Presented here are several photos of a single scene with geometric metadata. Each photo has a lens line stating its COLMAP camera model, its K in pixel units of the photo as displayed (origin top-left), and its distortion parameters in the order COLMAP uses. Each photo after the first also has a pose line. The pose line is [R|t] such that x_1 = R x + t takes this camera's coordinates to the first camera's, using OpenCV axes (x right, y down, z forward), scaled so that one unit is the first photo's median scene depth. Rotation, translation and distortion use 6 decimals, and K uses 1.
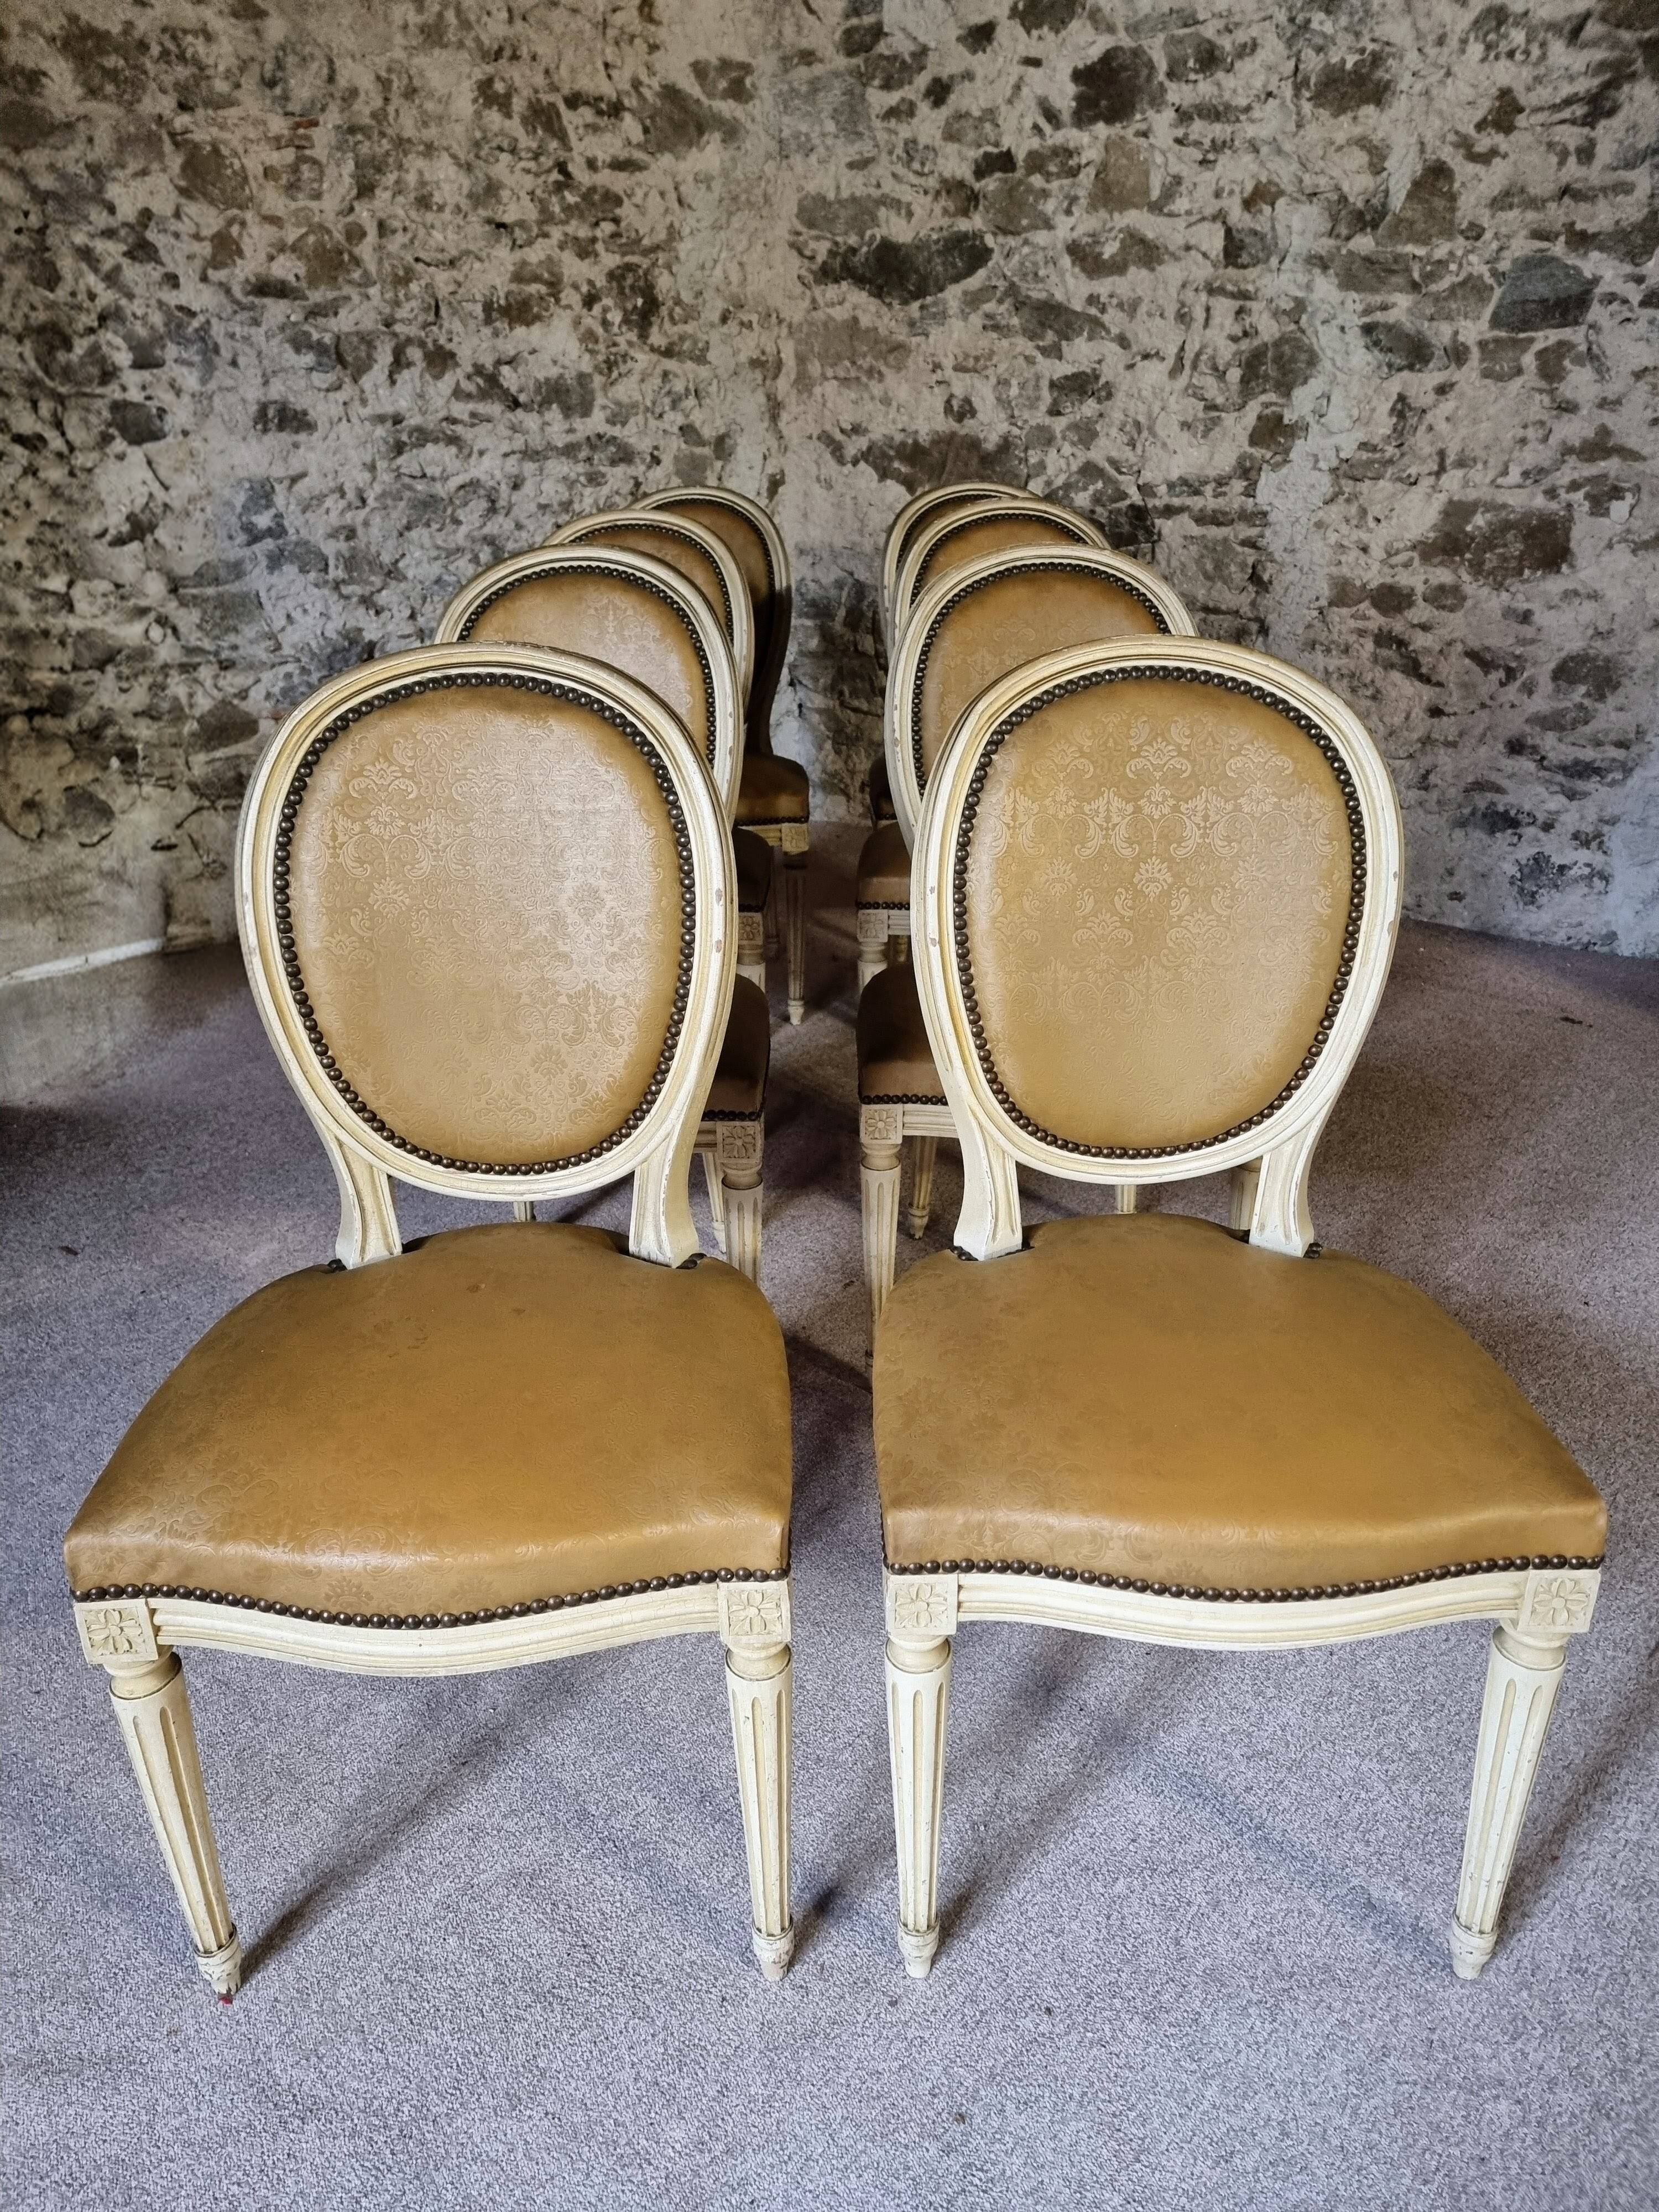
lens RADIAL K [[1525.8, 0, 812.7], [0, 1525.8, 1117.5], [0, 0, 1]] dist [0.095096, -0.085231]
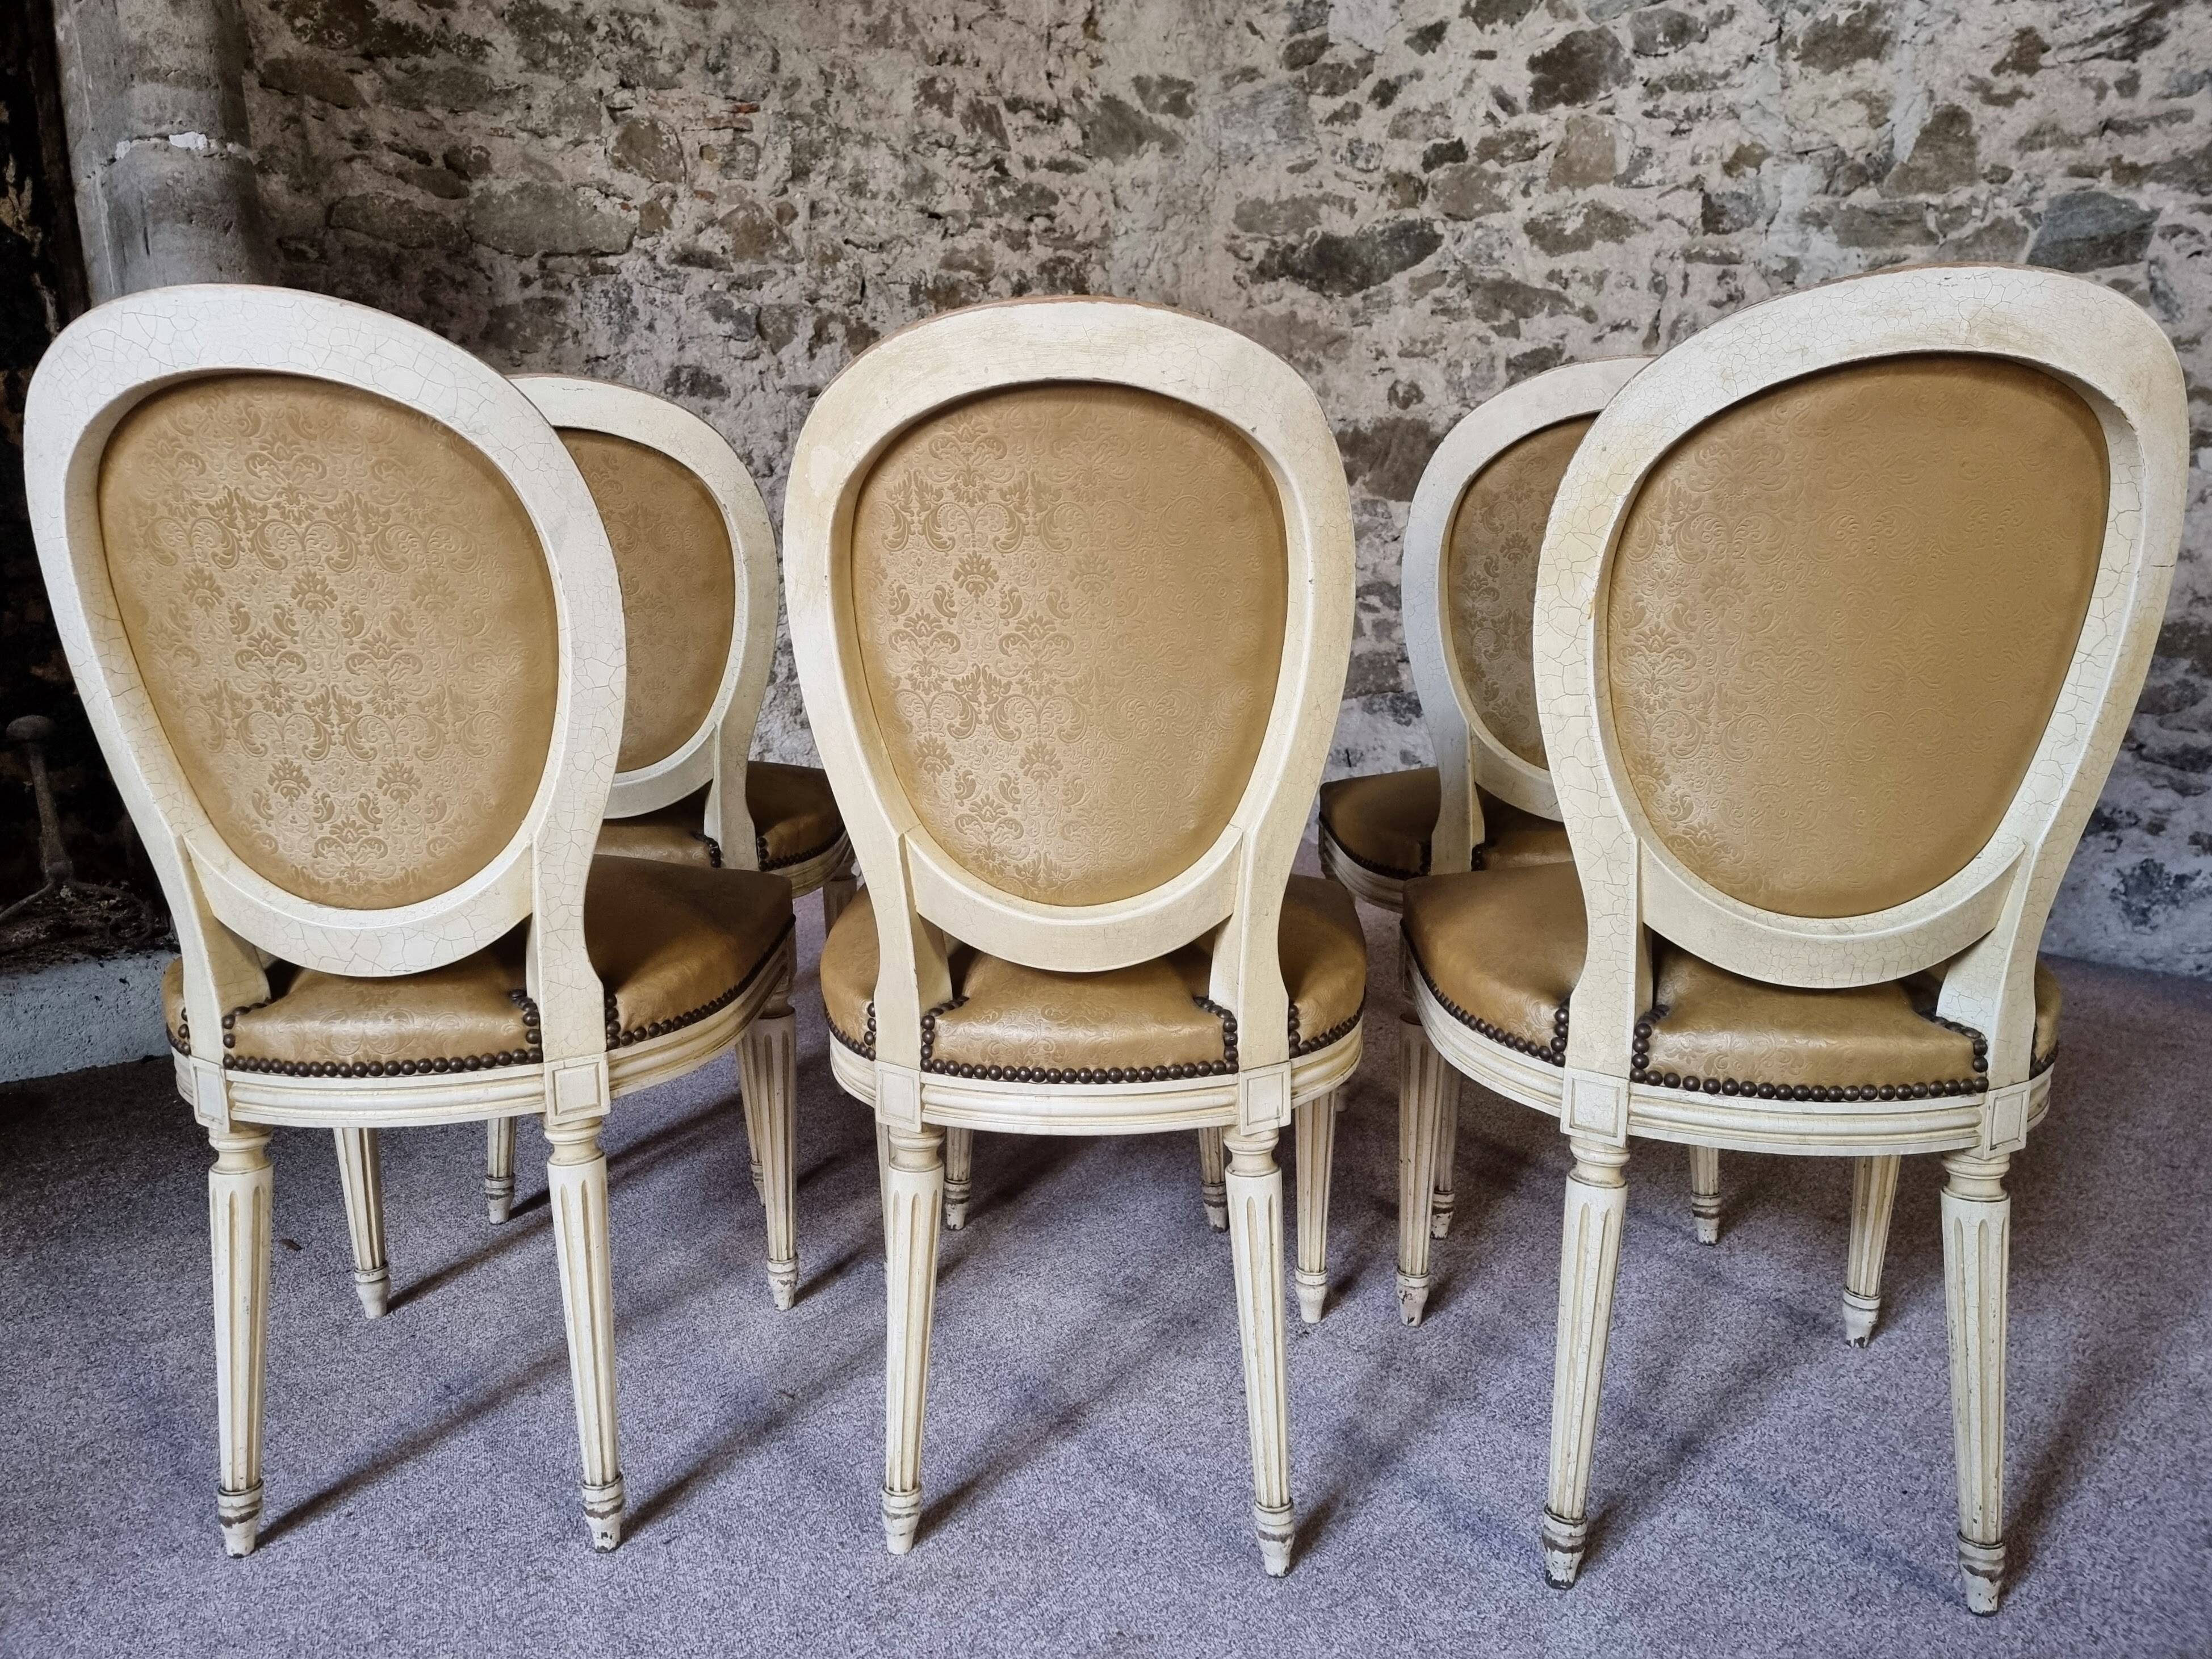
lens RADIAL K [[1571.9, 0, 1067.6], [0, 1571.9, 821.9], [0, 0, 1]] dist [0.078174, -0.065068]
pose [[0.995281, 0.022207, -0.094456, -0.012806], [-0.044786, 0.968697, -0.244173, 0.038310], [0.086077, 0.247251, 0.965121, 0.134737]]
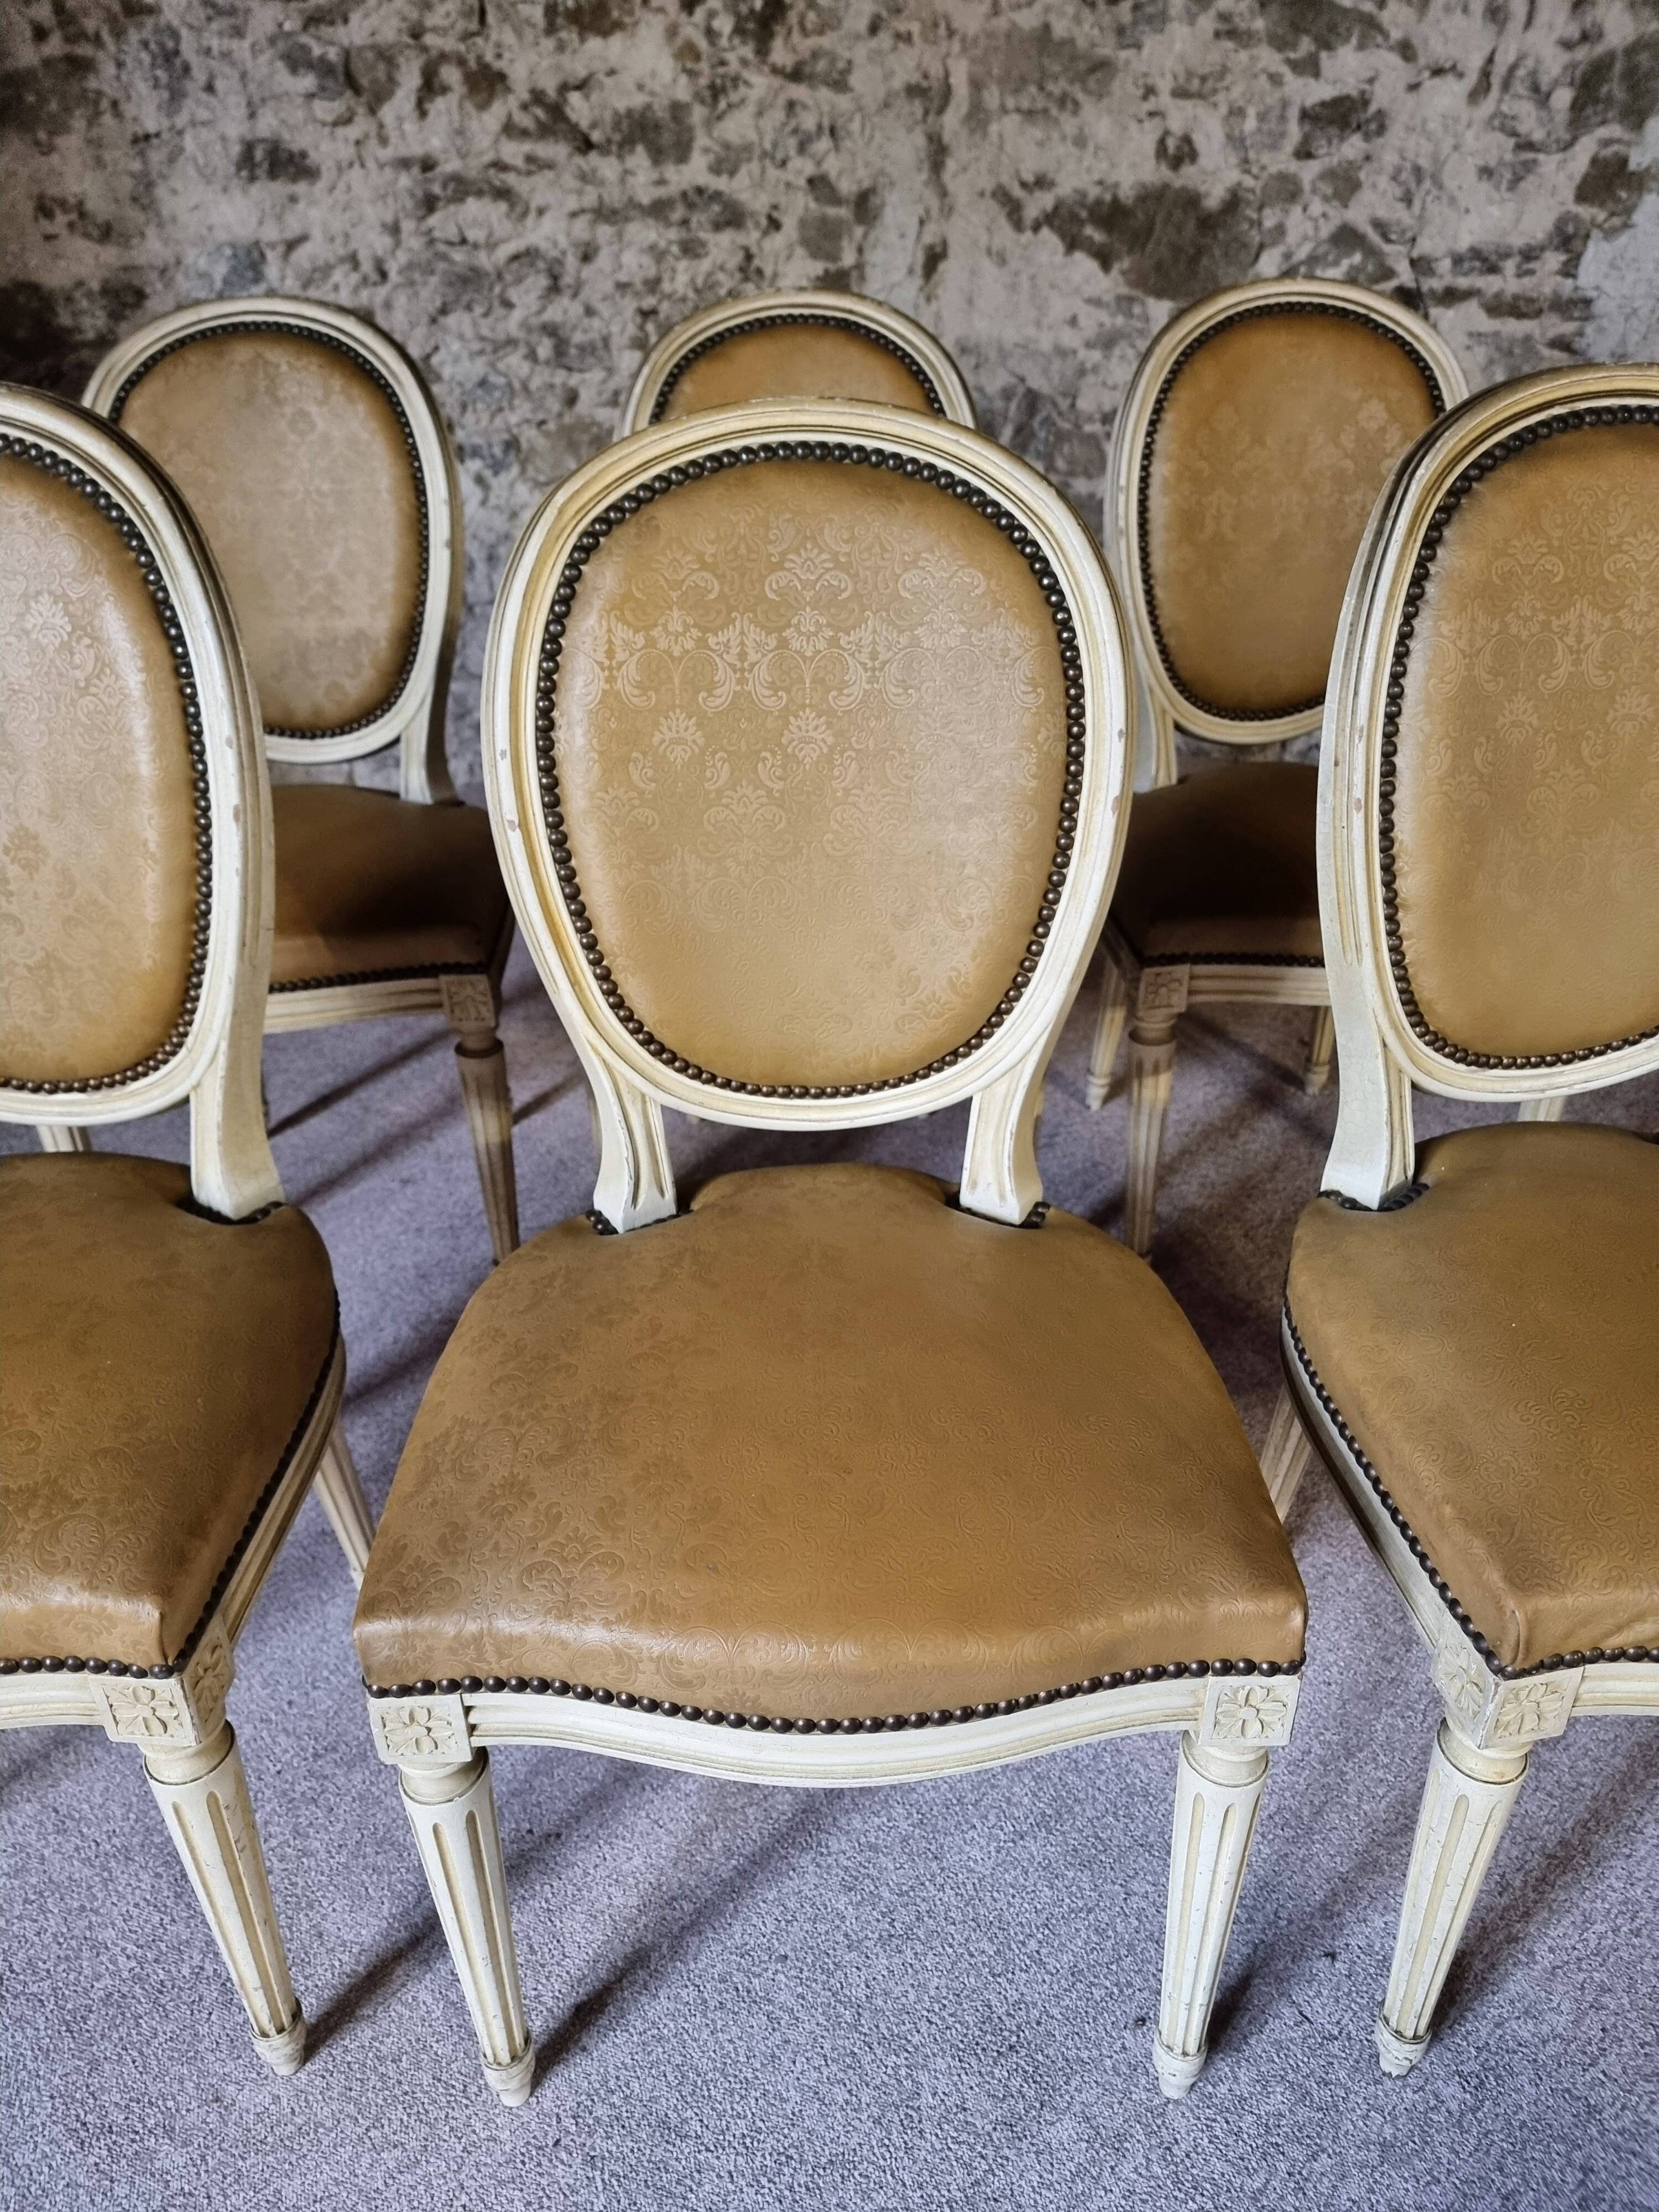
lens RADIAL K [[1530.2, 0, 814.8], [0, 1530.2, 1124.6], [0, 0, 1]] dist [0.099439, -0.094868]
pose [[0.988305, 0.078854, -0.130523, 0.063275], [-0.064116, 0.991467, 0.113498, -0.072140], [0.138359, -0.103802, 0.984927, 0.198651]]
